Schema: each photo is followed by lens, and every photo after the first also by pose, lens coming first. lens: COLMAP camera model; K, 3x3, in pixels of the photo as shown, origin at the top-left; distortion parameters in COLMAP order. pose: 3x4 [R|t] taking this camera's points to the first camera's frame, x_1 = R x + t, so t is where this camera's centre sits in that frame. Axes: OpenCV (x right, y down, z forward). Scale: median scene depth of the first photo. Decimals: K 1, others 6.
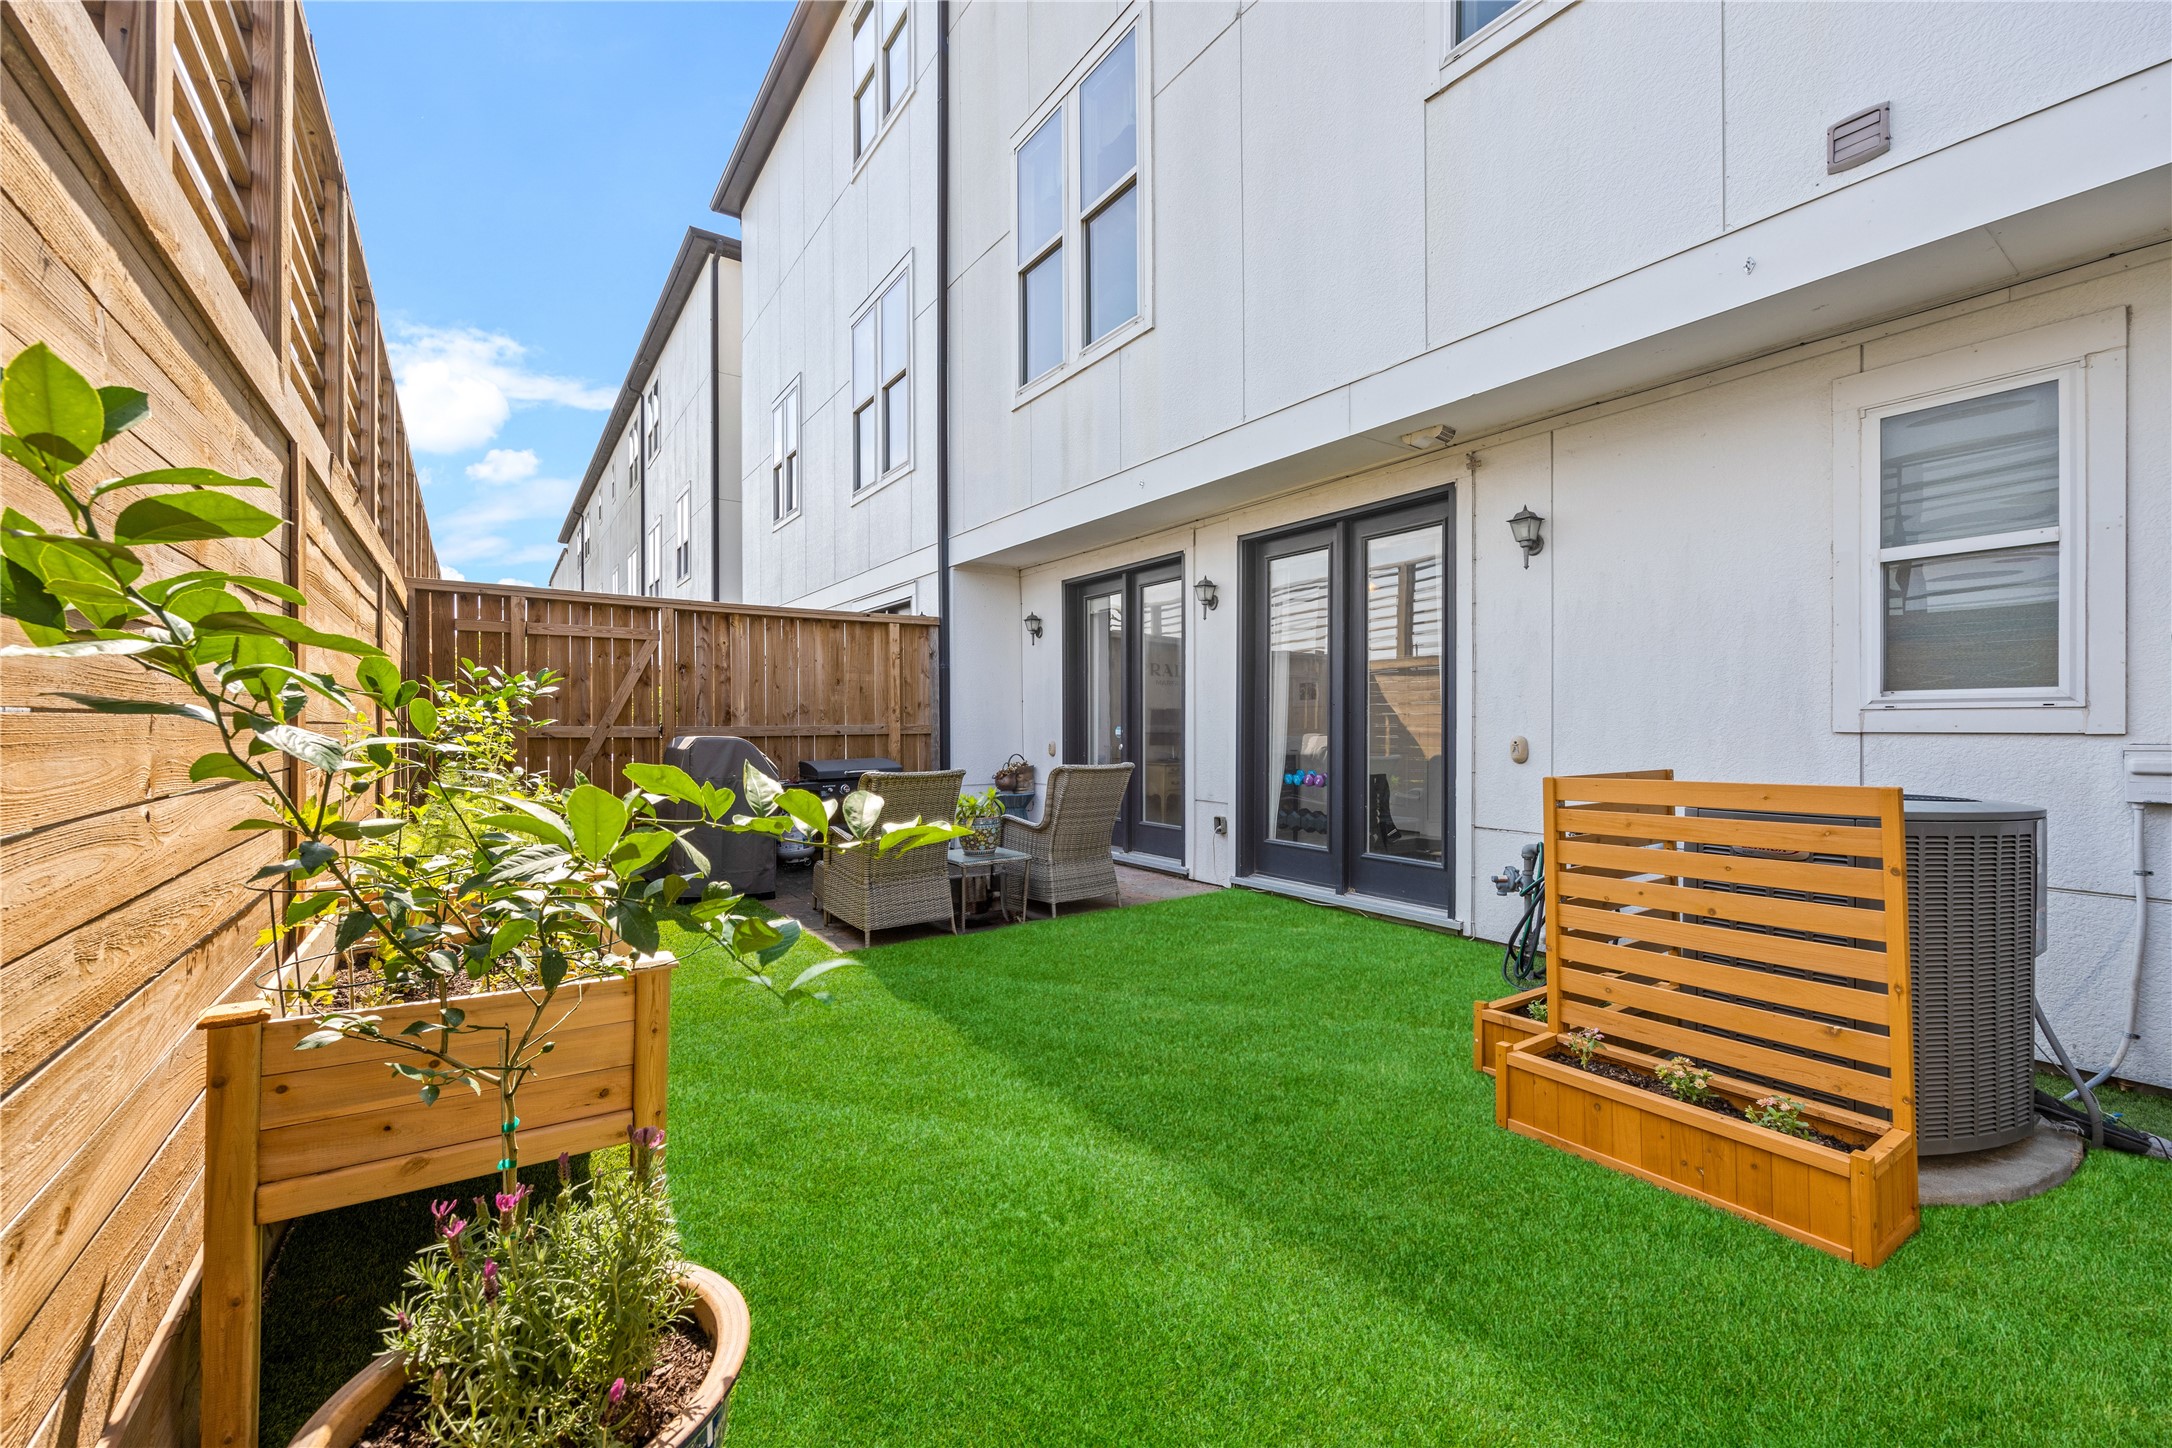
lens RADIAL K [[874.1, 0, 1086.0], [0, 874.1, 724.0], [0, 0, 1]] dist [-0.000398, -0.000119]
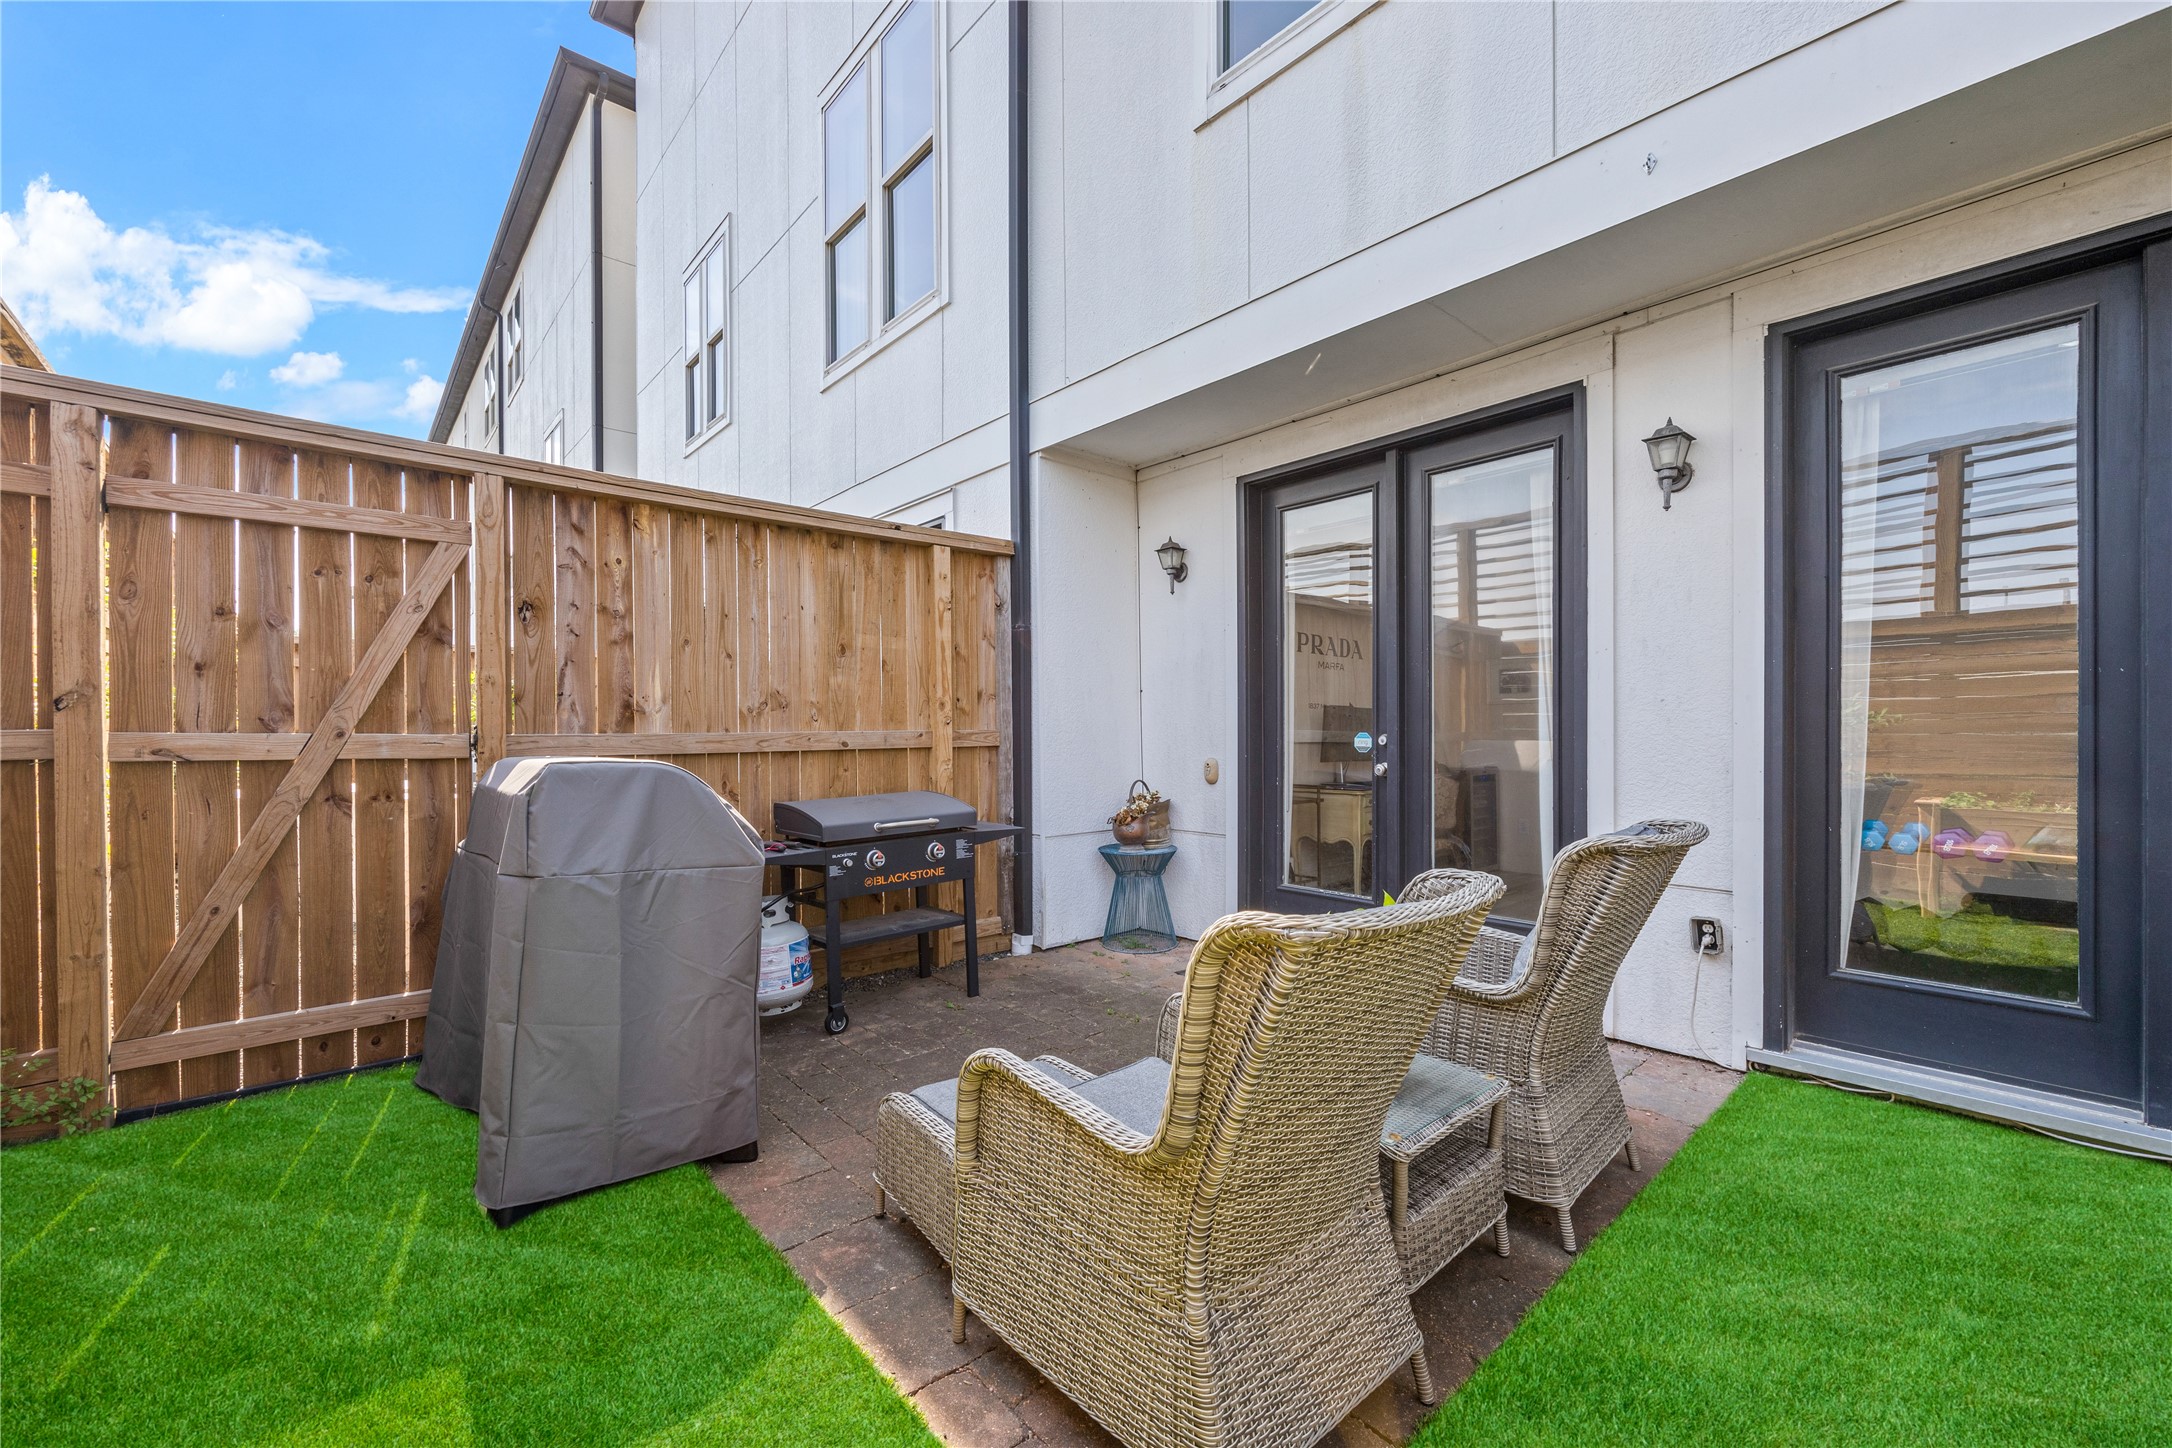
lens RADIAL K [[863.7, 0, 1075.2], [0, 863.7, 734.3], [0, 0, 1]] dist [-0.002786, -0.000316]
pose [[0.994638, -0.002219, 0.103391, -0.196566], [0.002024, 0.999996, 0.001994, 0.002505], [-0.103395, -0.001774, 0.994639, 0.461713]]
